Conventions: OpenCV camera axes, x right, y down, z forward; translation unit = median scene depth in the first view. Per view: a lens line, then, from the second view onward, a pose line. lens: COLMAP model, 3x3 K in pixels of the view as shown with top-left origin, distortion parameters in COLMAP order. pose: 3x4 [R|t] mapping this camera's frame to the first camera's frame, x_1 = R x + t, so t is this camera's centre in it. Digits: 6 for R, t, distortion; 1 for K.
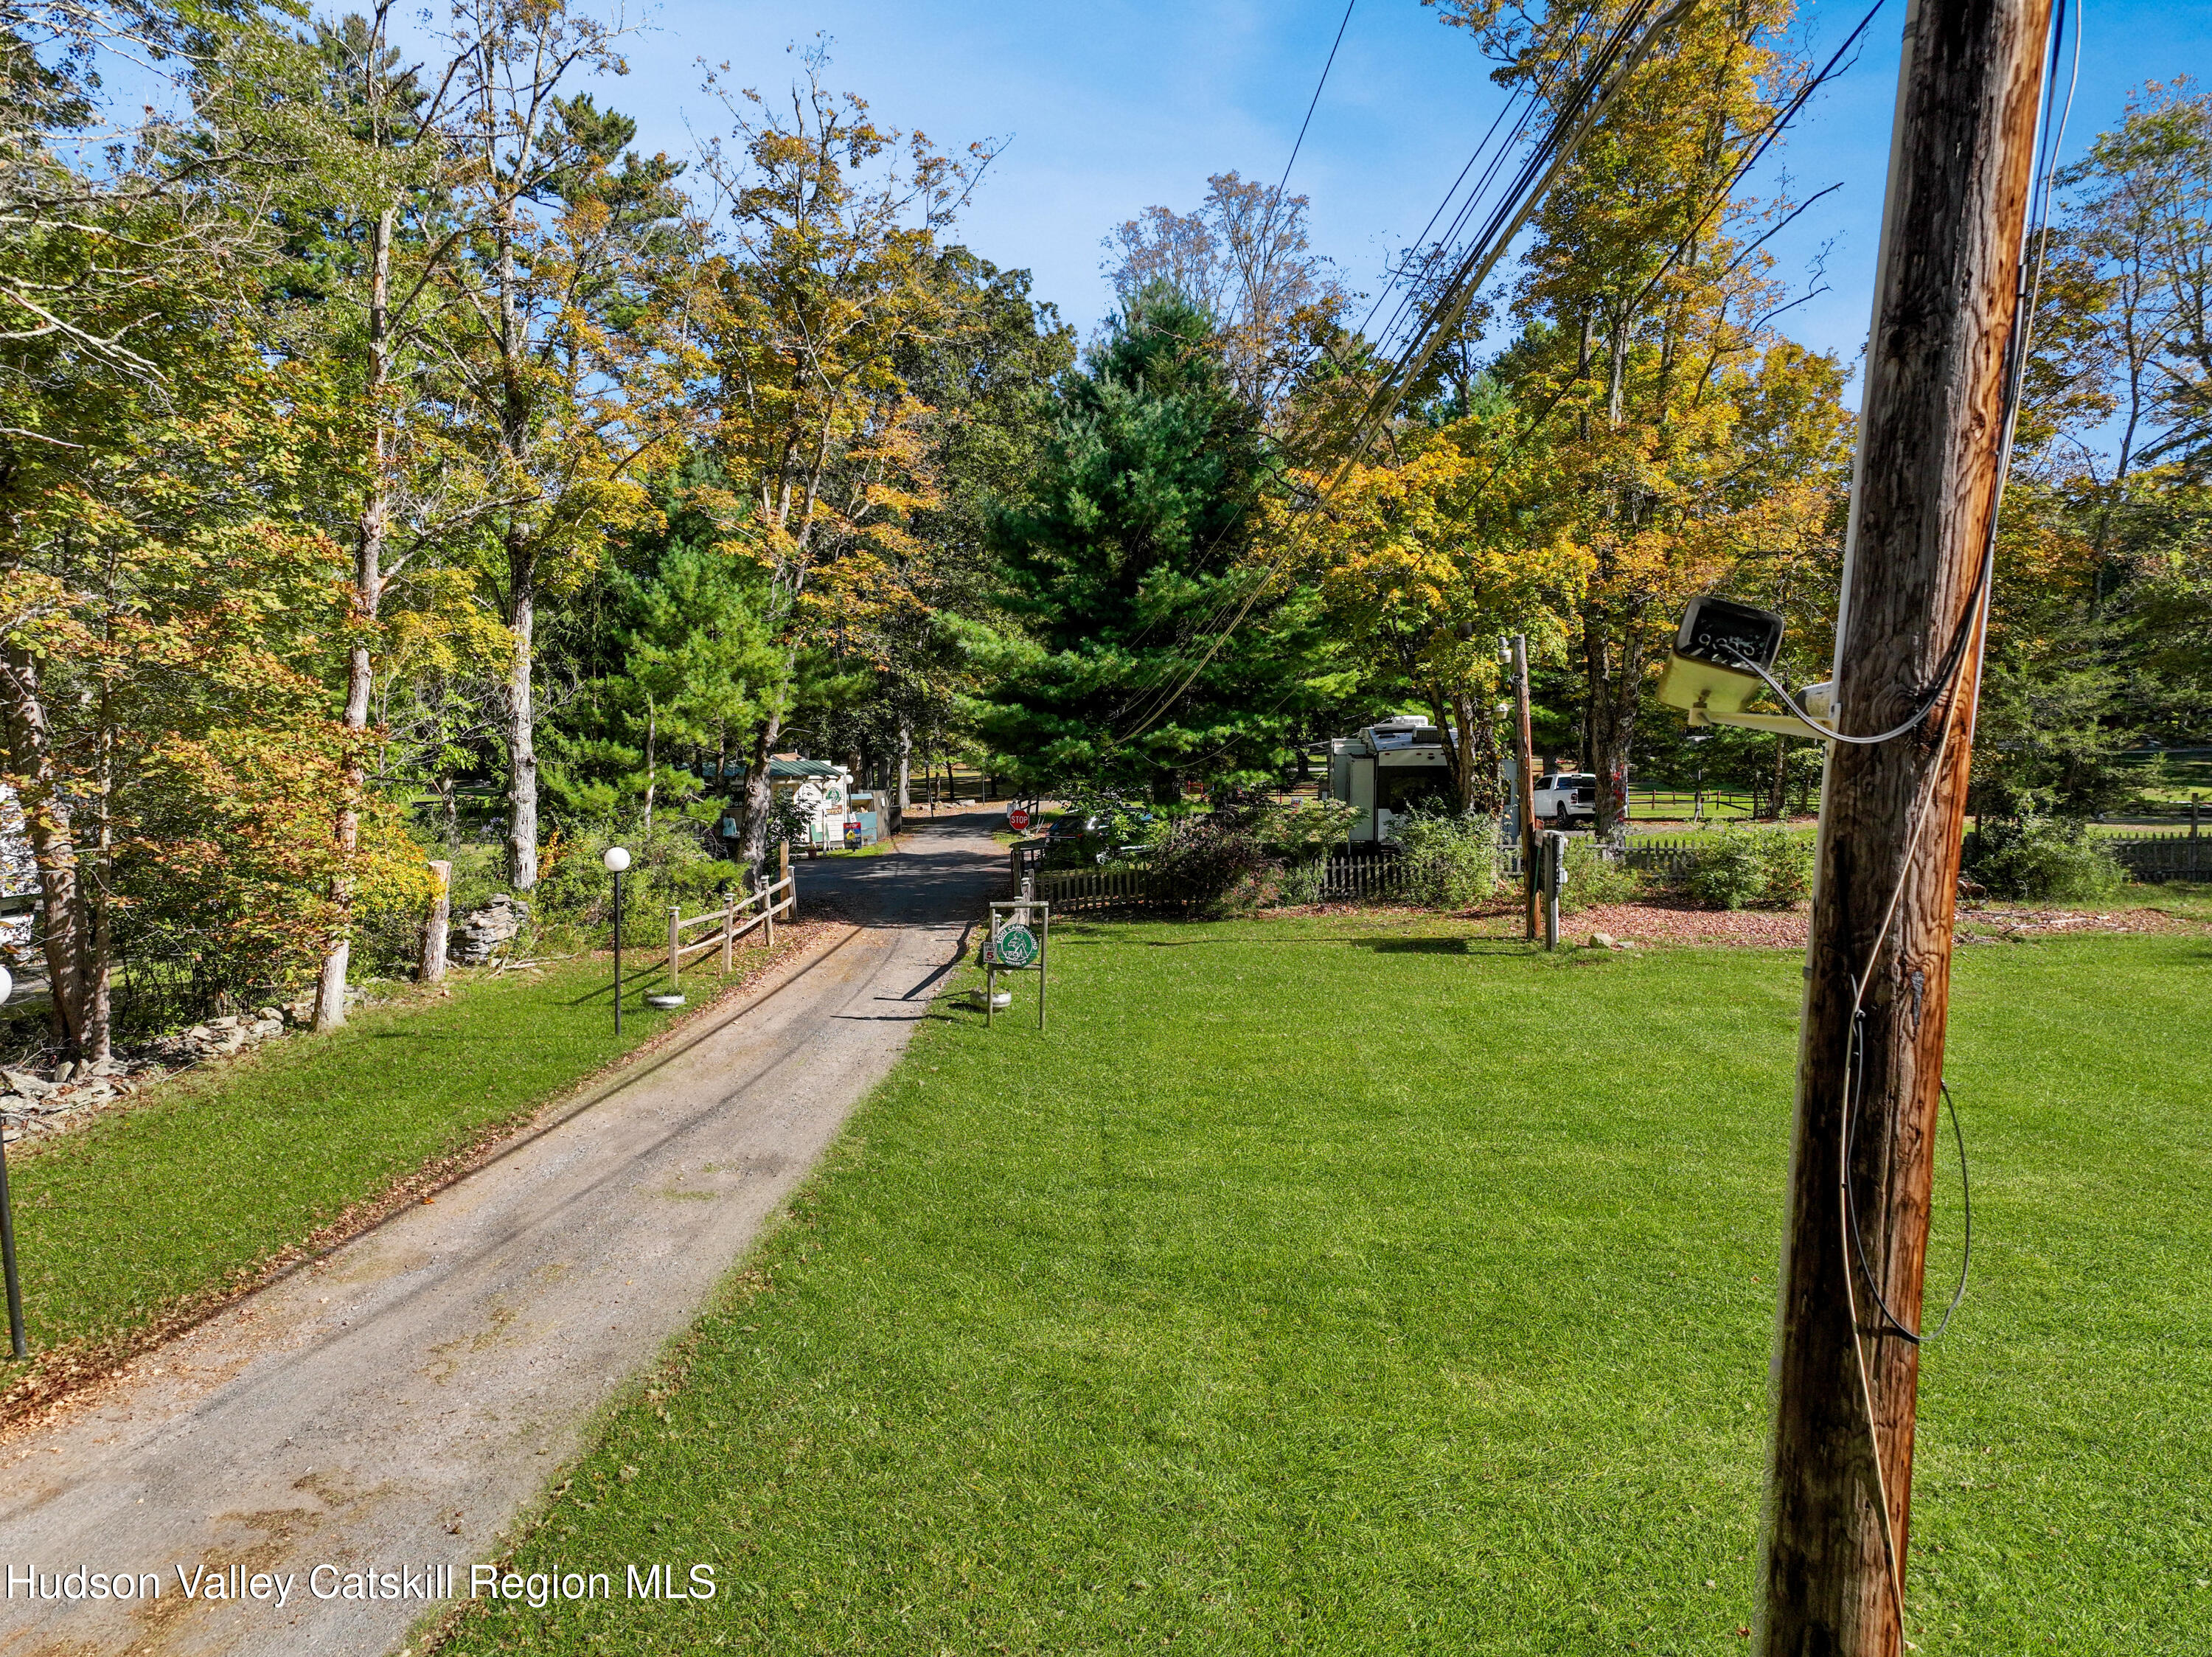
lens RADIAL K [[1531.6, 0, 1105.3], [0, 1531.6, 825.7], [0, 0, 1]] dist [-0.006440, 0.008541]
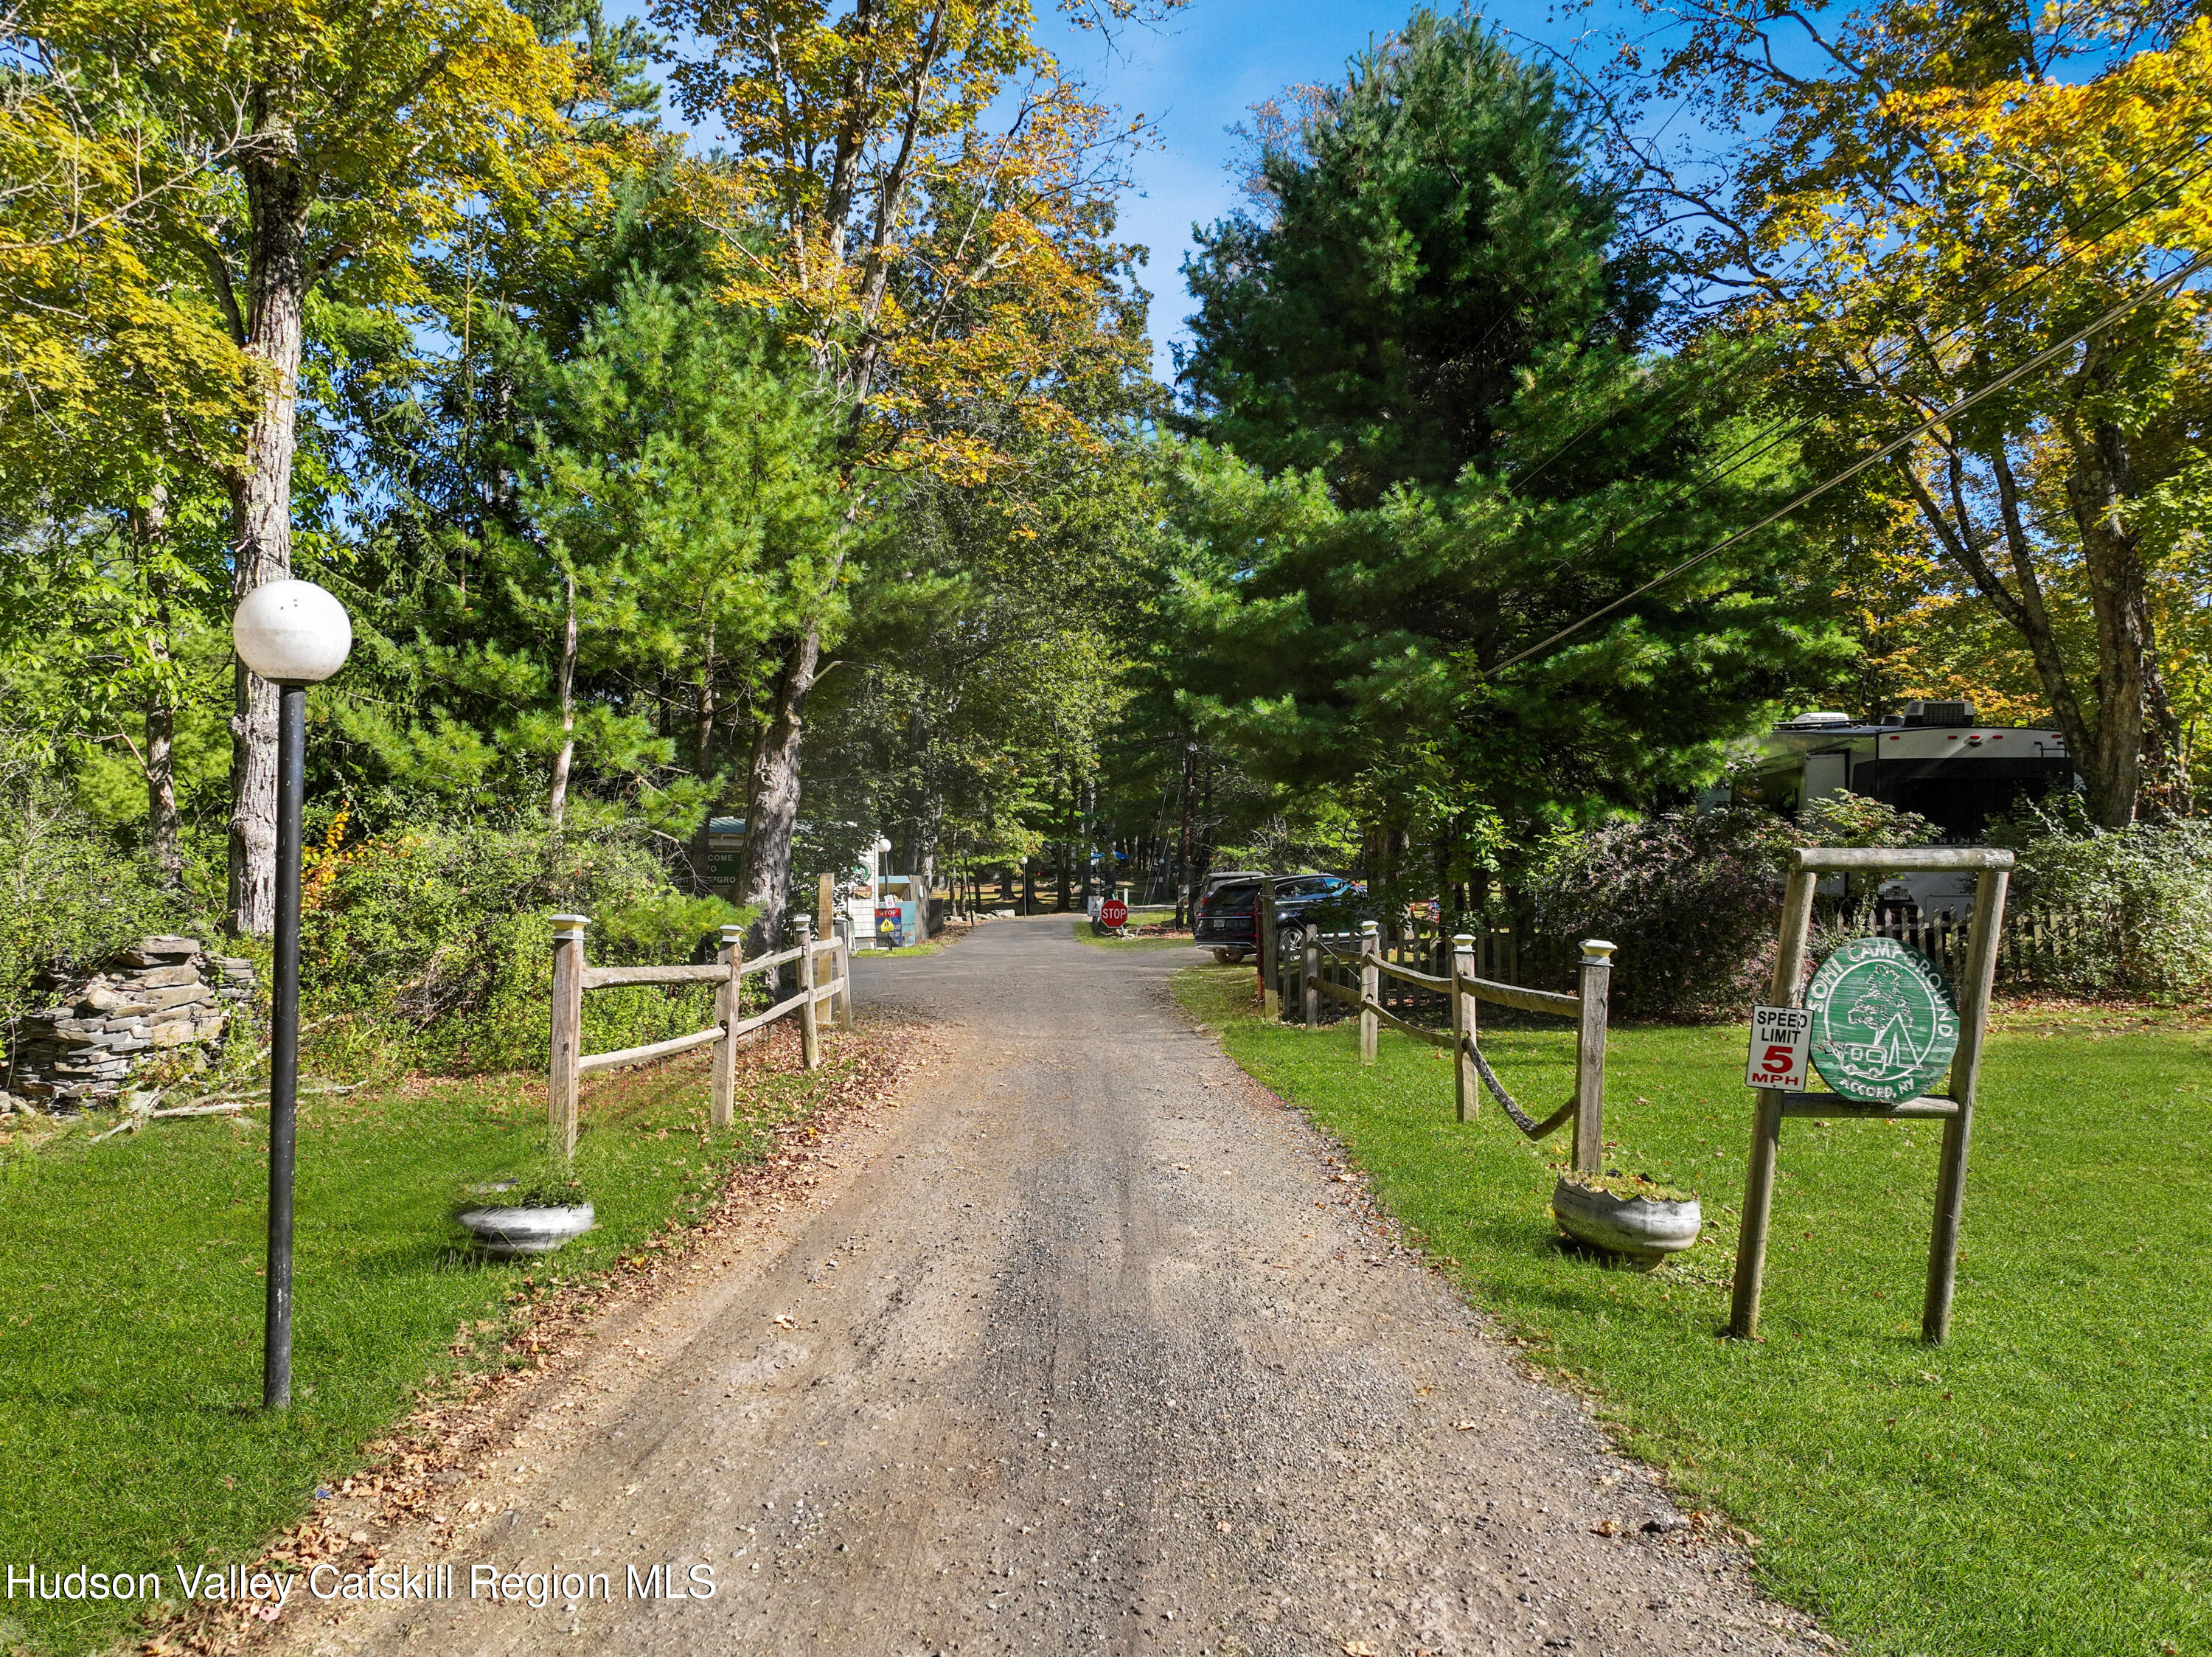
lens RADIAL K [[1694.6, 0, 1108.1], [0, 1694.6, 830.8], [0, 0, 1]] dist [0.027329, 0.007165]
pose [[0.999987, 0.002956, -0.004190, -0.119138], [-0.003285, 0.996719, -0.080875, 0.044604], [0.003937, 0.080888, 0.996715, 0.454475]]
